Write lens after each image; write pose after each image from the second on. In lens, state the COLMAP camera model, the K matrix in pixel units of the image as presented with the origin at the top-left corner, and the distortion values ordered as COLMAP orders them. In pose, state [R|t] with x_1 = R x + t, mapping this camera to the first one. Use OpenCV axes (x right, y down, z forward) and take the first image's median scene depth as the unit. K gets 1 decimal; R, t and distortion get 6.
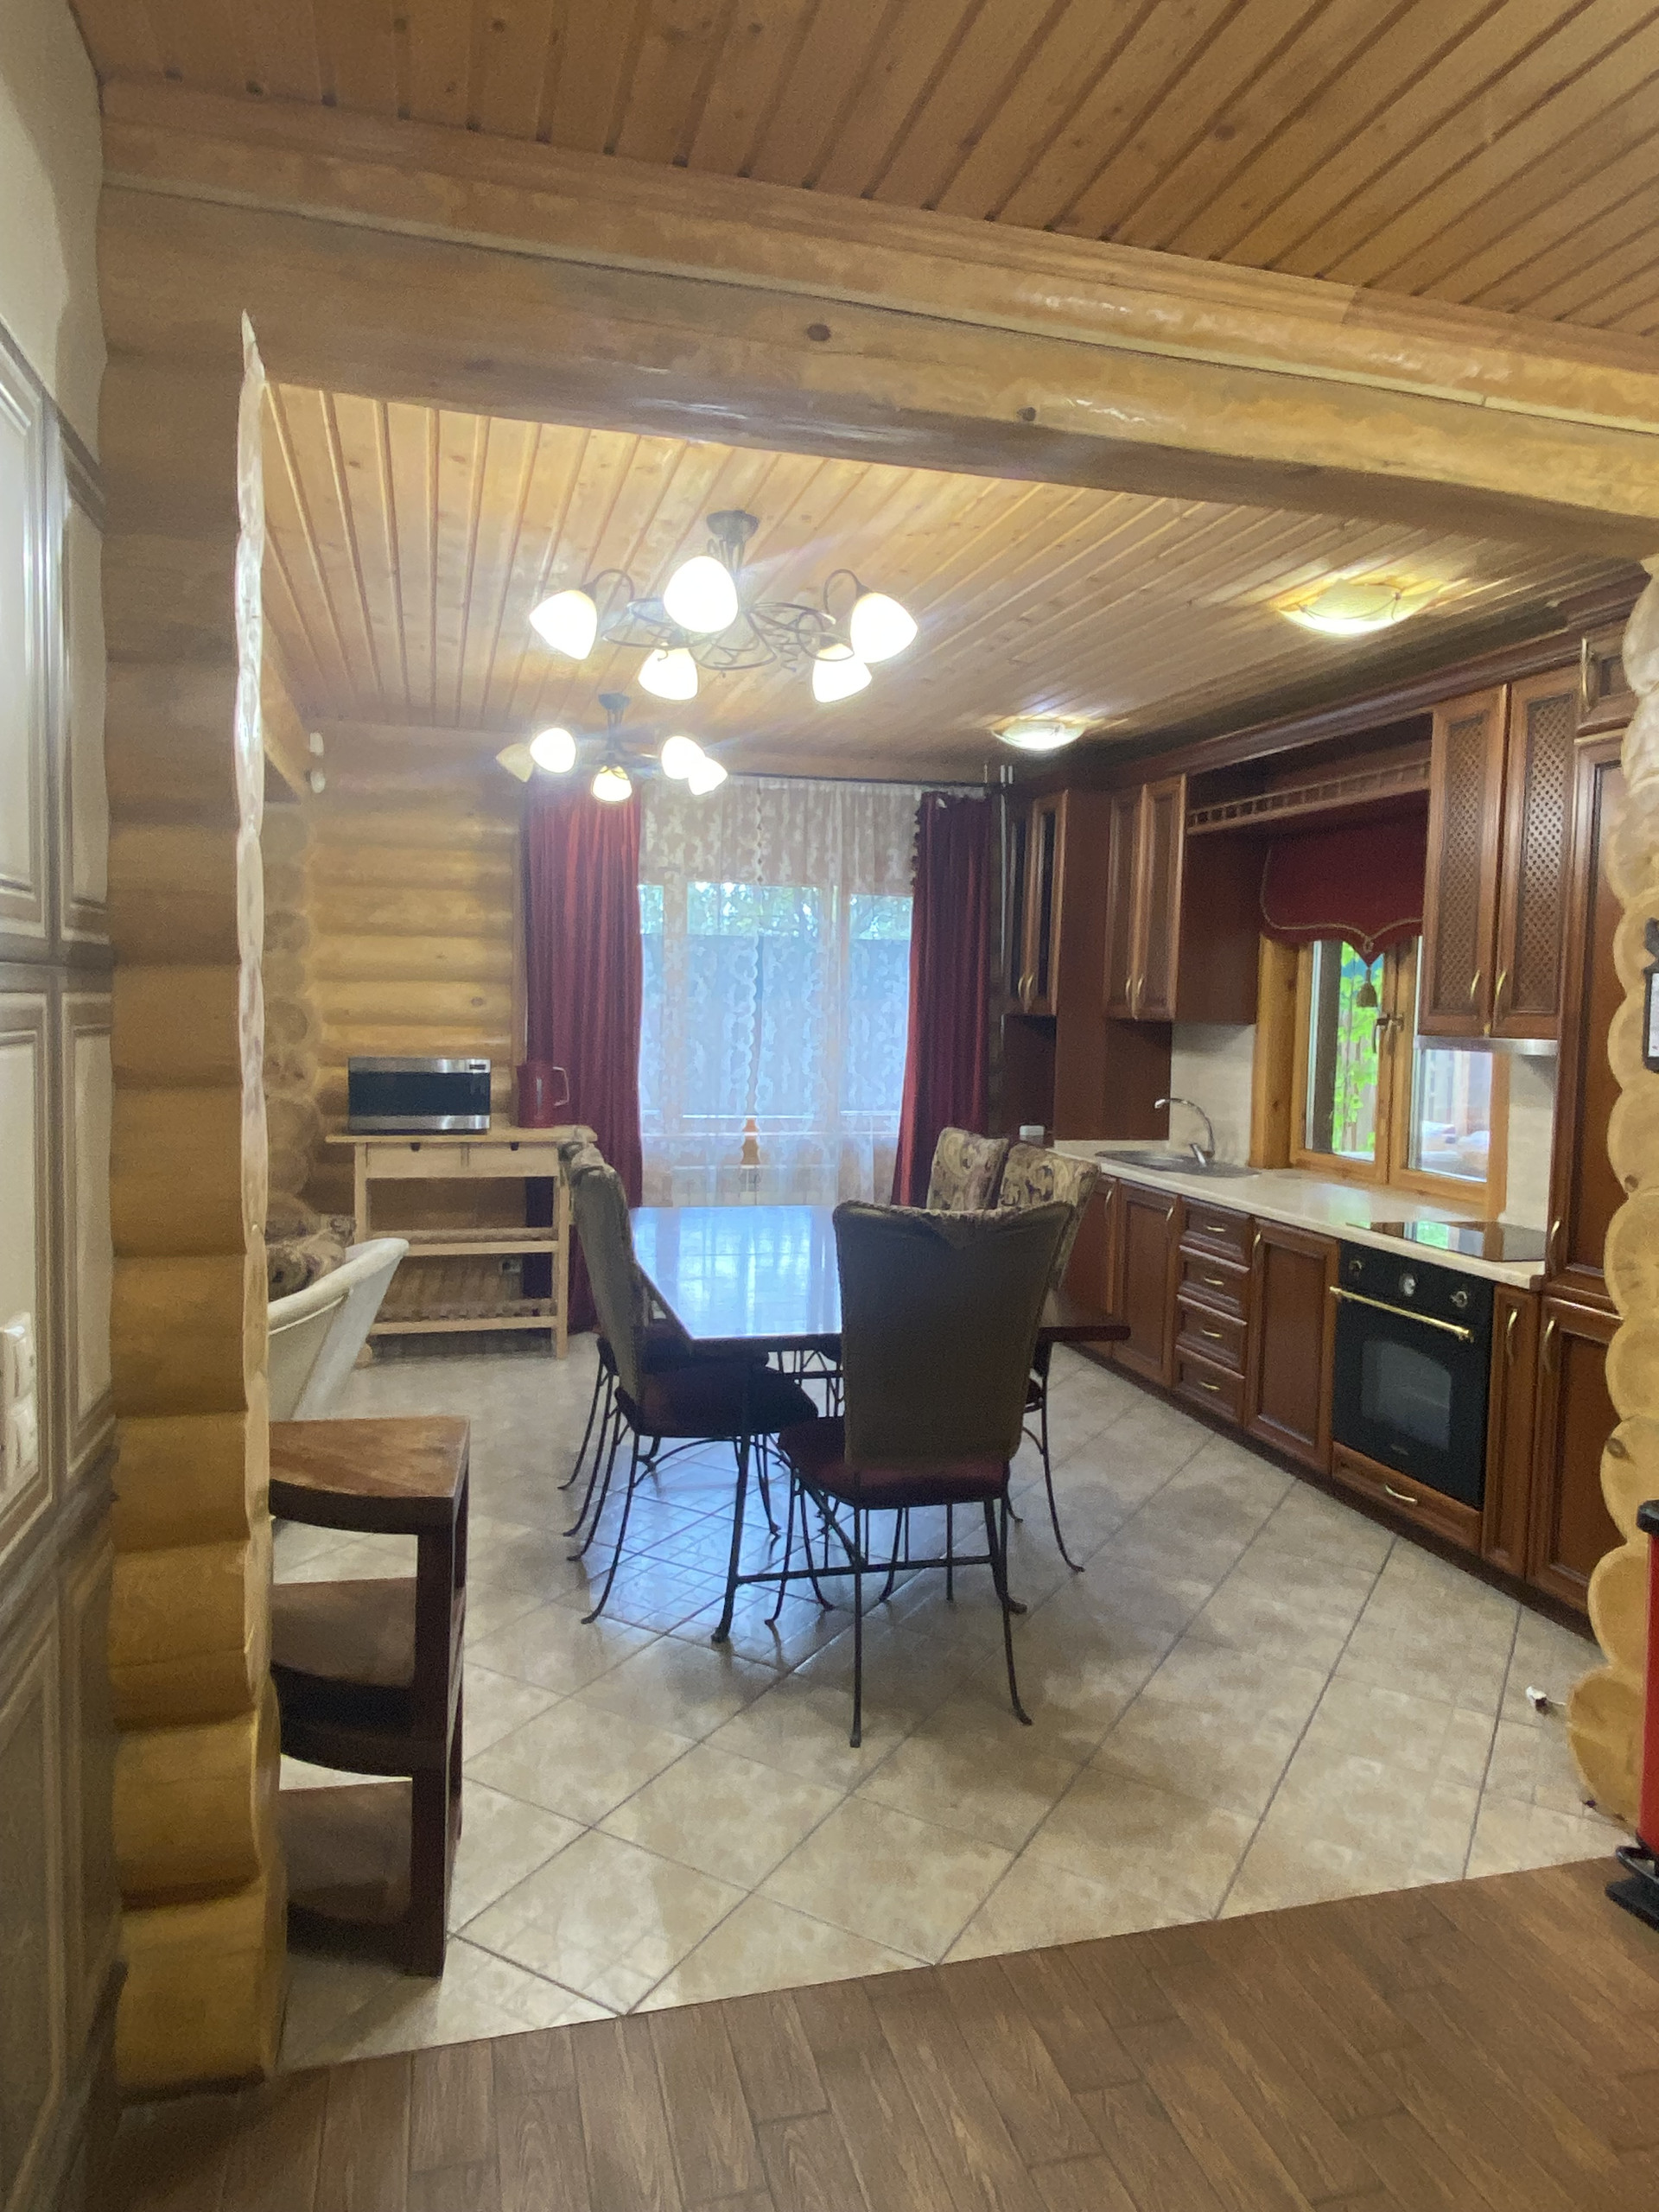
lens RADIAL K [[1421.9, 0, 829.5], [0, 1421.9, 1106.0], [0, 0, 1]] dist [-0.001344, -0.000707]
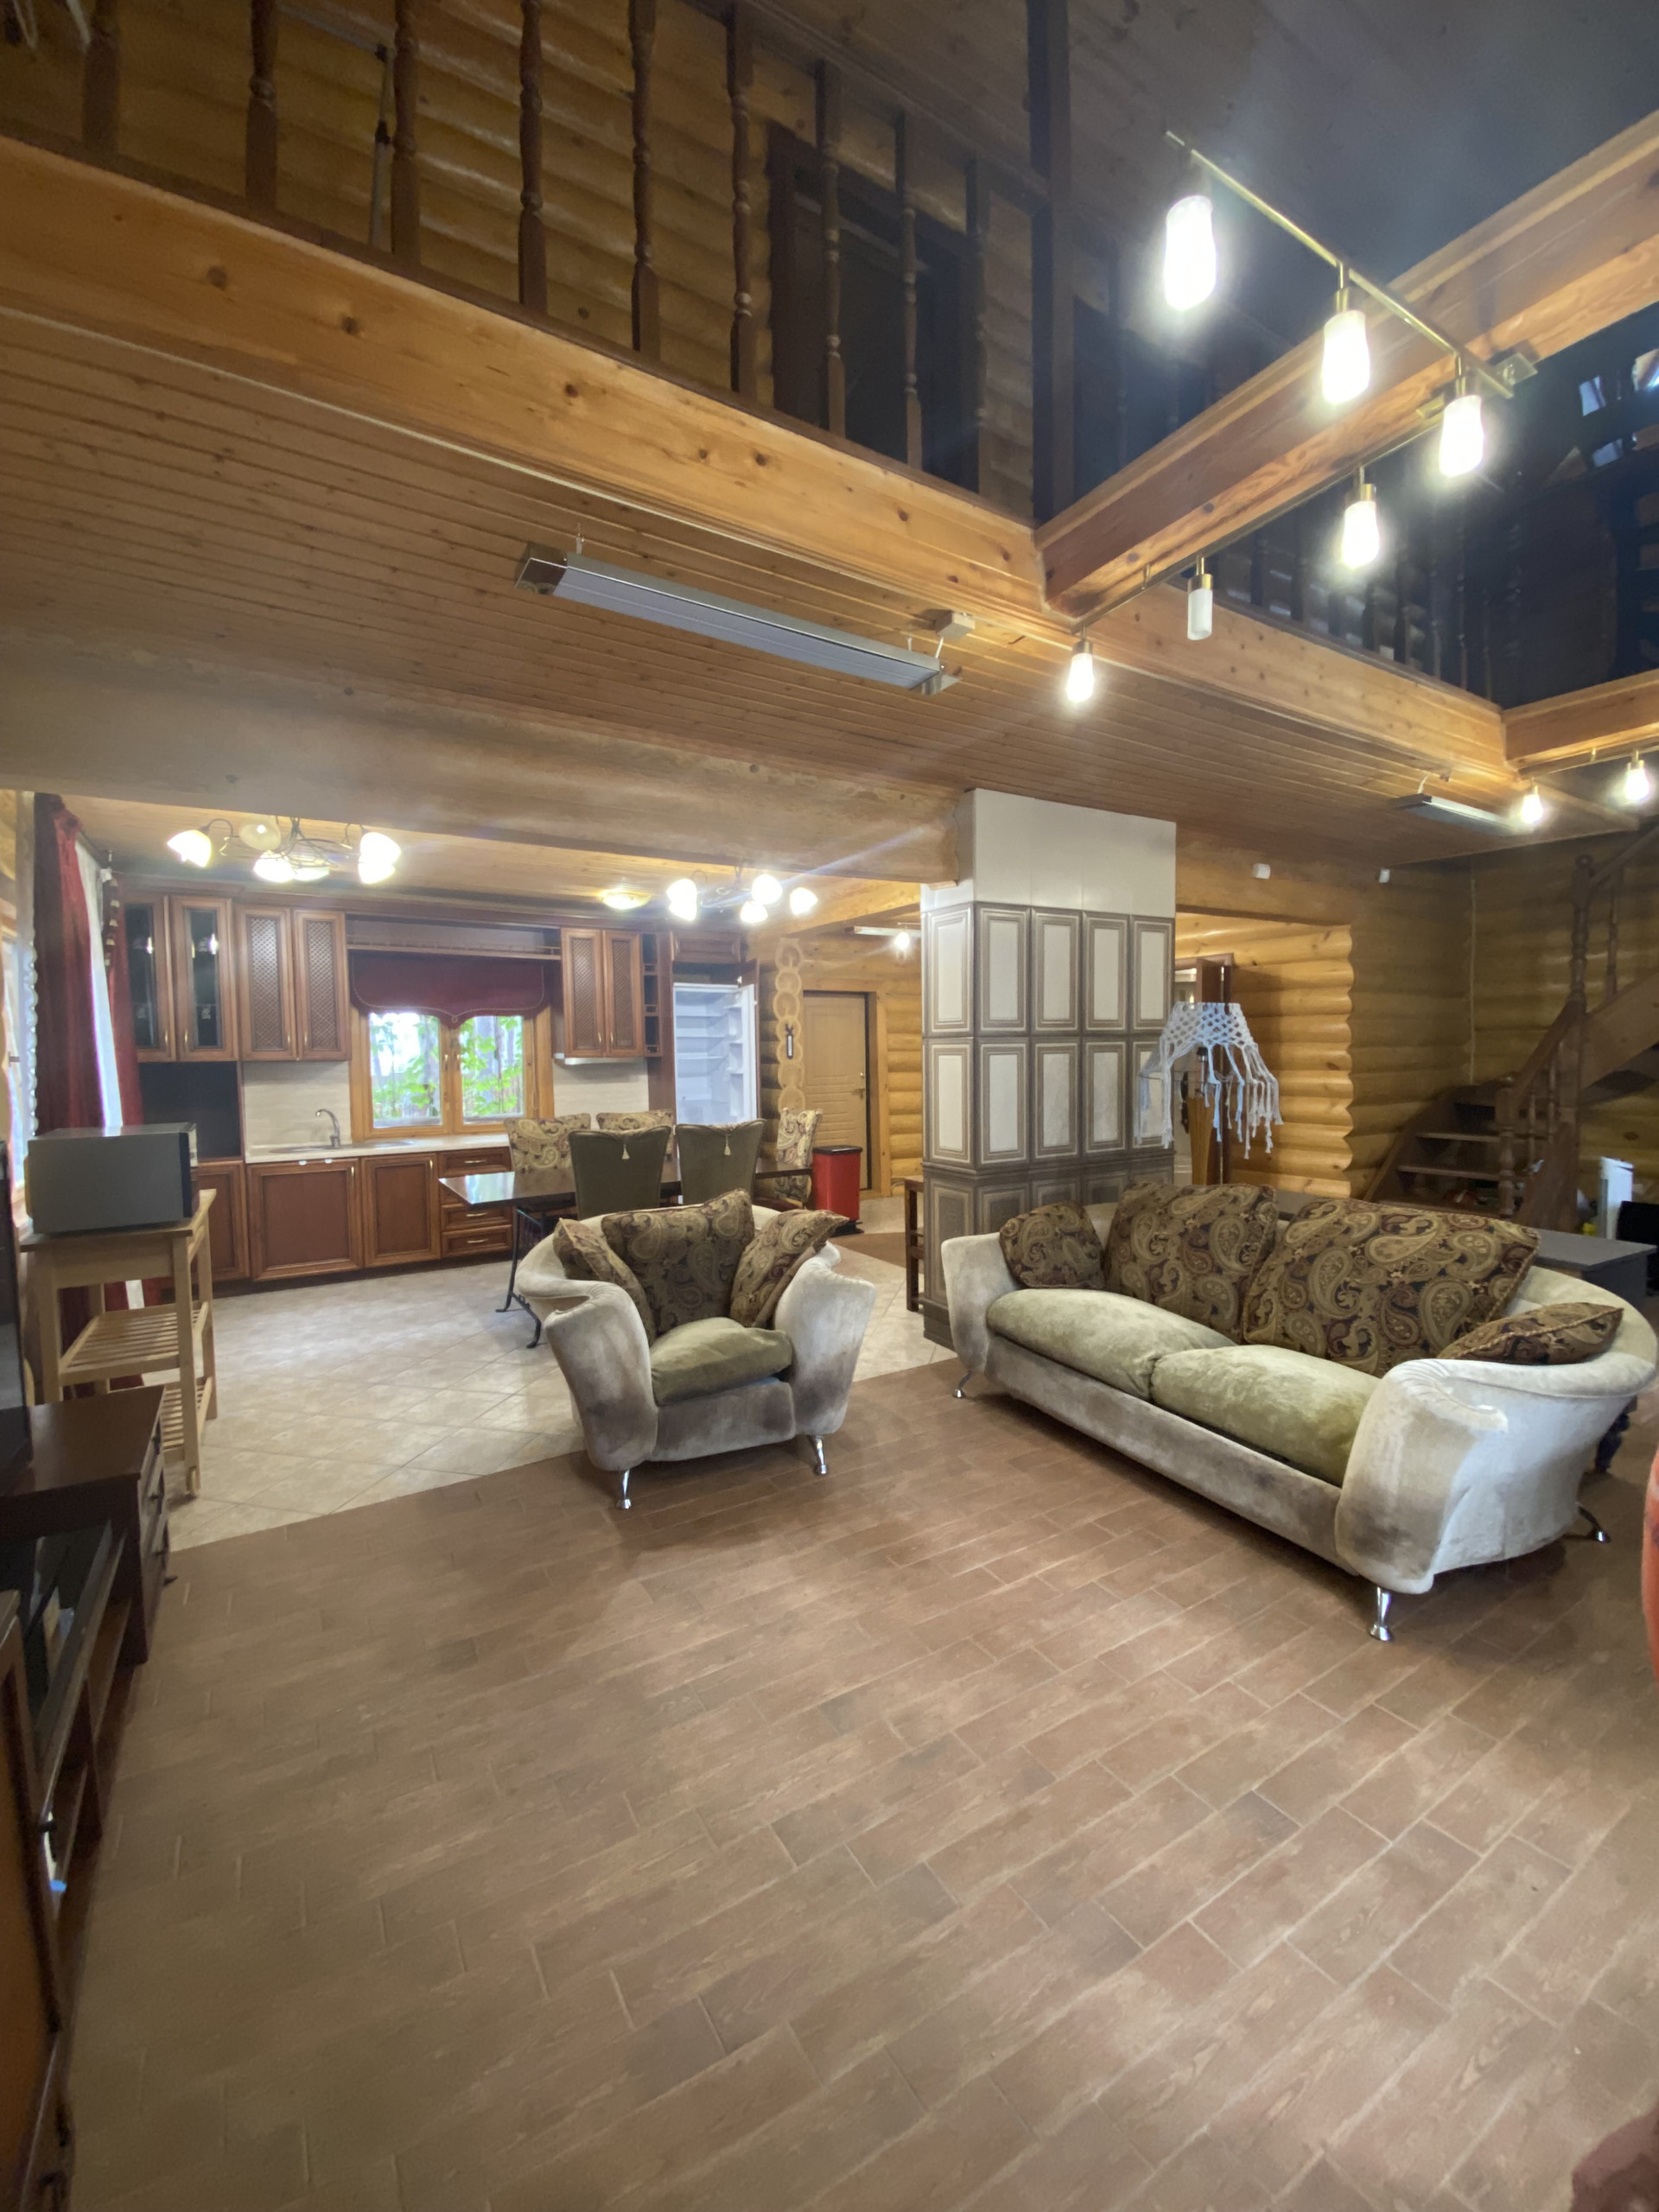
lens RADIAL K [[897.1, 0, 841.4], [0, 897.1, 1099.8], [0, 0, 1]] dist [0.031505, -0.027793]
pose [[-0.281984, -0.071355, 0.956762, -1.011418], [0.080735, 0.991929, 0.097773, -0.076244], [-0.956016, 0.104815, -0.273947, 0.800175]]
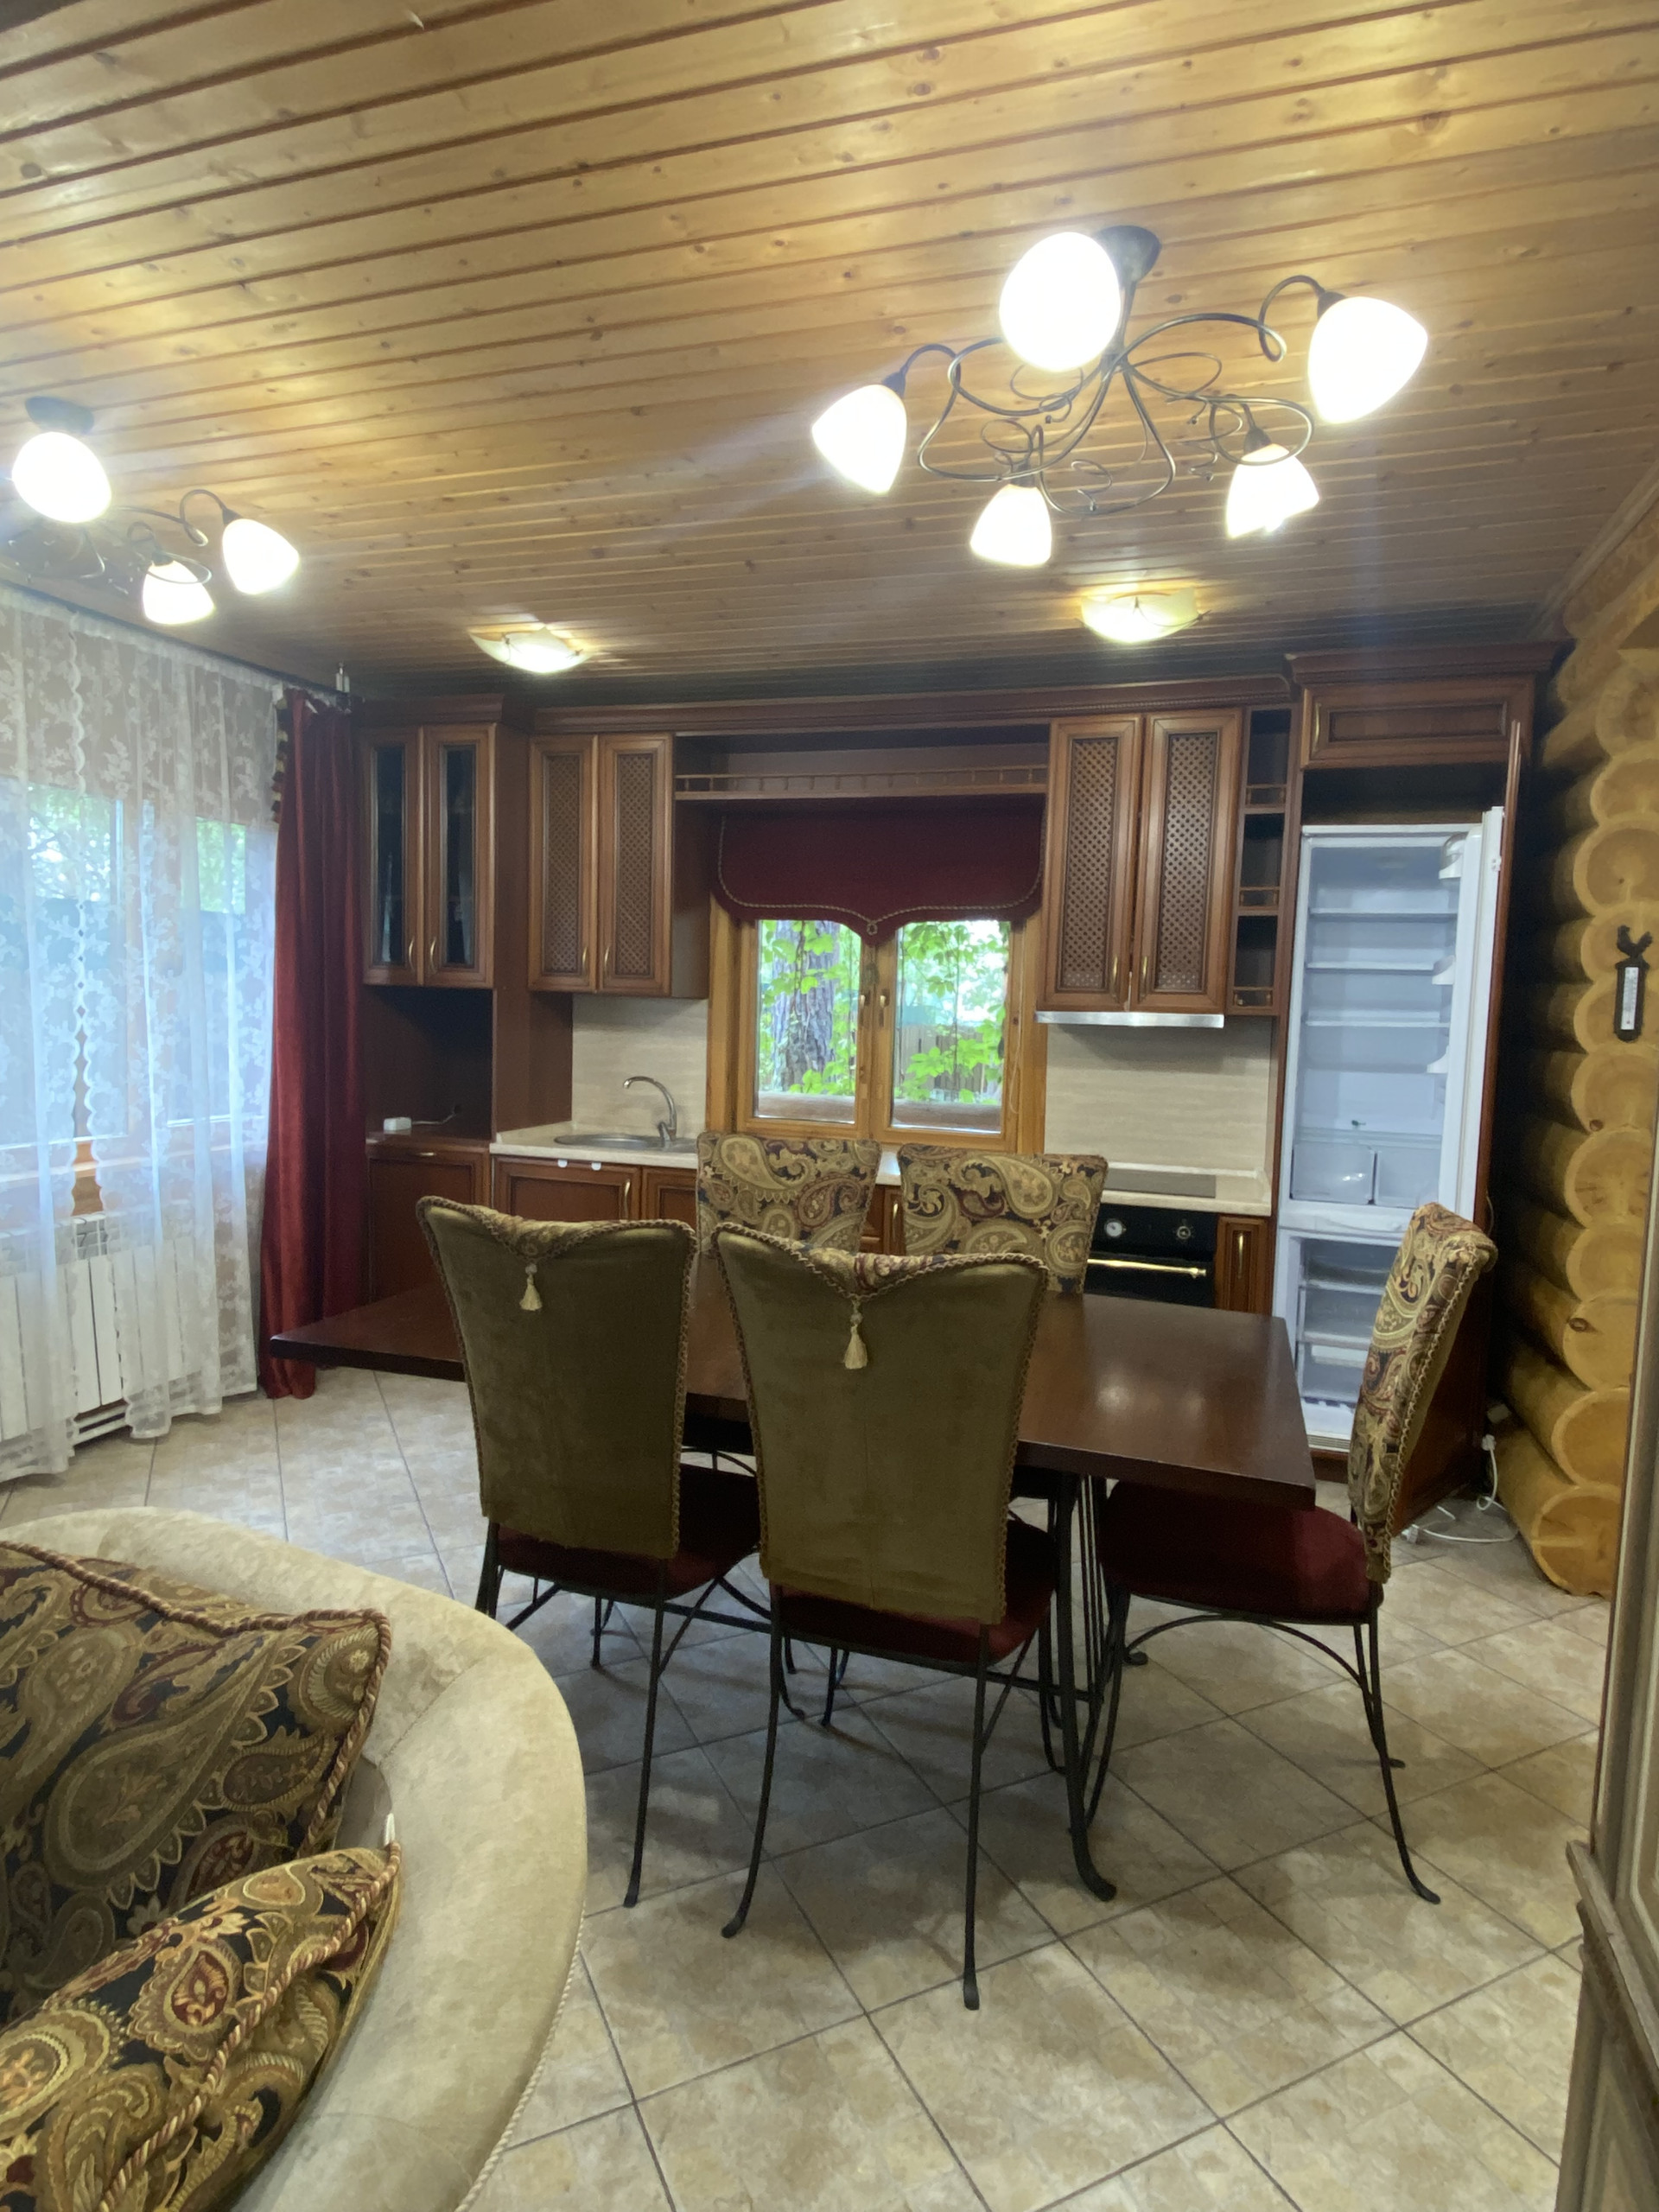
lens RADIAL K [[1197.2, 0, 829.5], [0, 1197.2, 1106.0], [0, 0, 1]] dist [0.031323, -0.000655]
pose [[0.556493, -0.078615, 0.827125, -0.393716], [0.045101, 0.996904, 0.064407, -0.035135], [-0.829627, 0.001462, 0.558315, 0.493289]]
